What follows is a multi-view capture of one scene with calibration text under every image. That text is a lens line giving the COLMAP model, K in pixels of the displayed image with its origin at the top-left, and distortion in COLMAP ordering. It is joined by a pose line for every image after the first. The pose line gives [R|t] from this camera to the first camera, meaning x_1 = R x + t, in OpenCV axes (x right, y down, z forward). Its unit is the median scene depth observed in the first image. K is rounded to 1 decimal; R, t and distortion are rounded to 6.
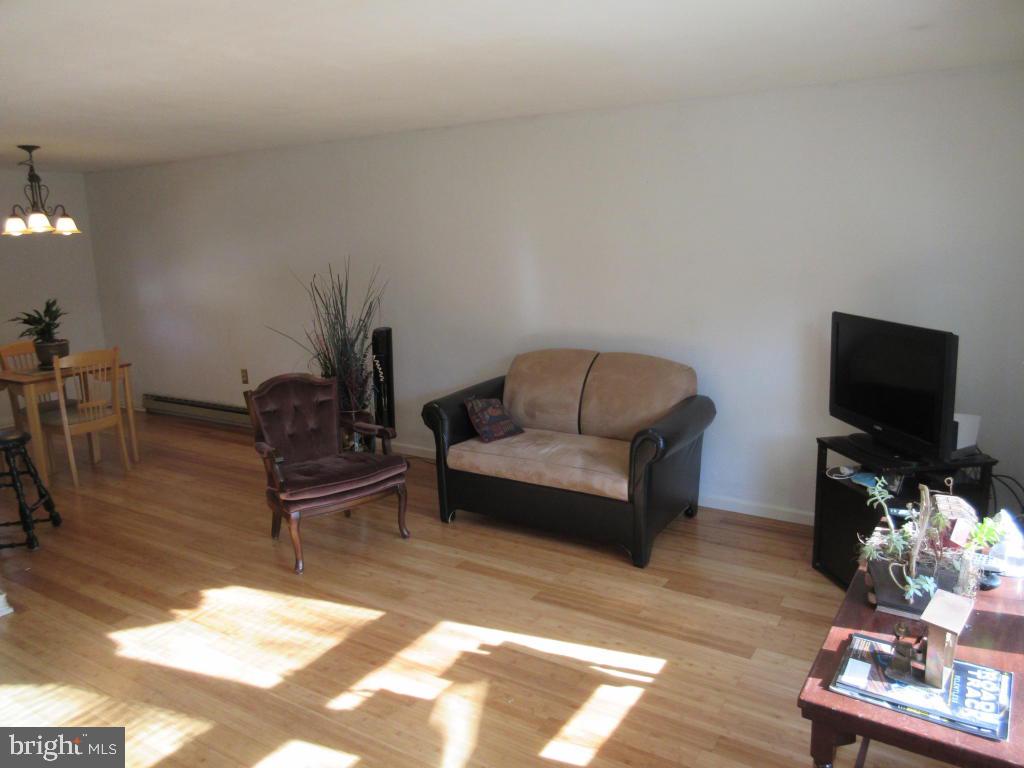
lens RADIAL K [[757.7, 0, 511.0], [0, 757.7, 374.0], [0, 0, 1]] dist [-0.009879, 0.008477]
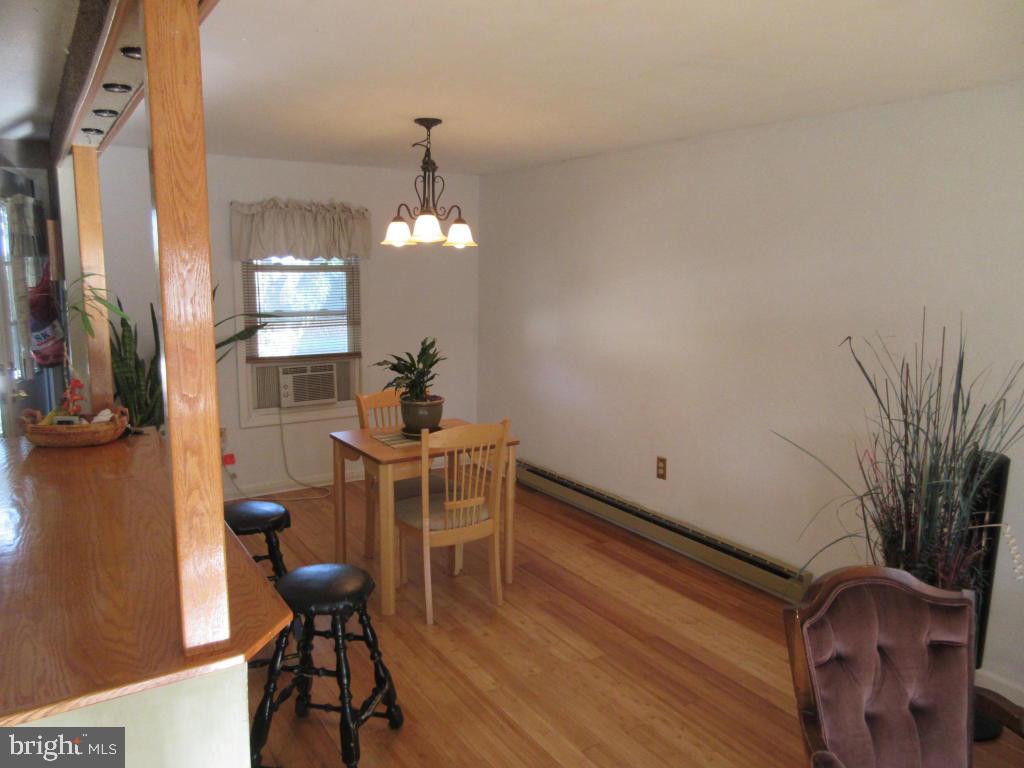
lens RADIAL K [[757.7, 0, 517.1], [0, 757.7, 381.9], [0, 0, 1]] dist [-0.009879, 0.008477]
pose [[0.910177, 0.108110, -0.399863, -0.252041], [-0.119384, 0.992843, -0.003314, -0.067323], [0.396643, 0.050754, 0.916569, 0.395379]]
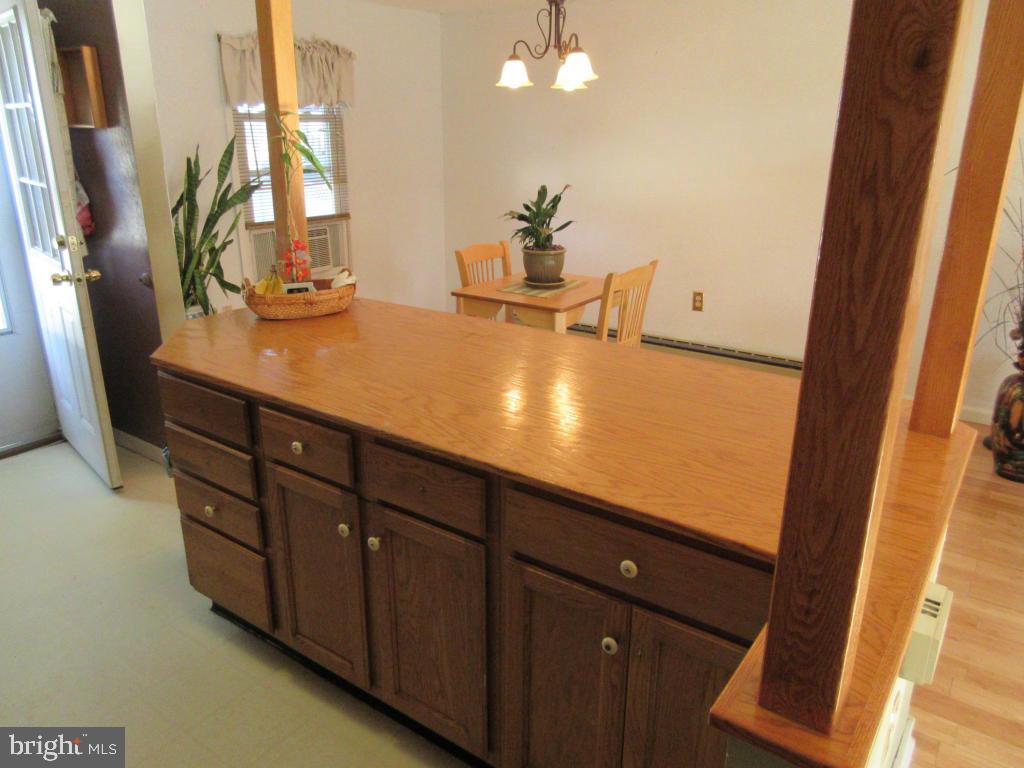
lens RADIAL K [[757.7, 0, 514.2], [0, 757.7, 388.3], [0, 0, 1]] dist [-0.009879, 0.008477]
pose [[0.998762, 0.047643, -0.014330, -0.632778], [-0.045139, 0.988884, 0.141674, -0.011495], [0.020921, -0.140851, 0.989810, 0.283945]]
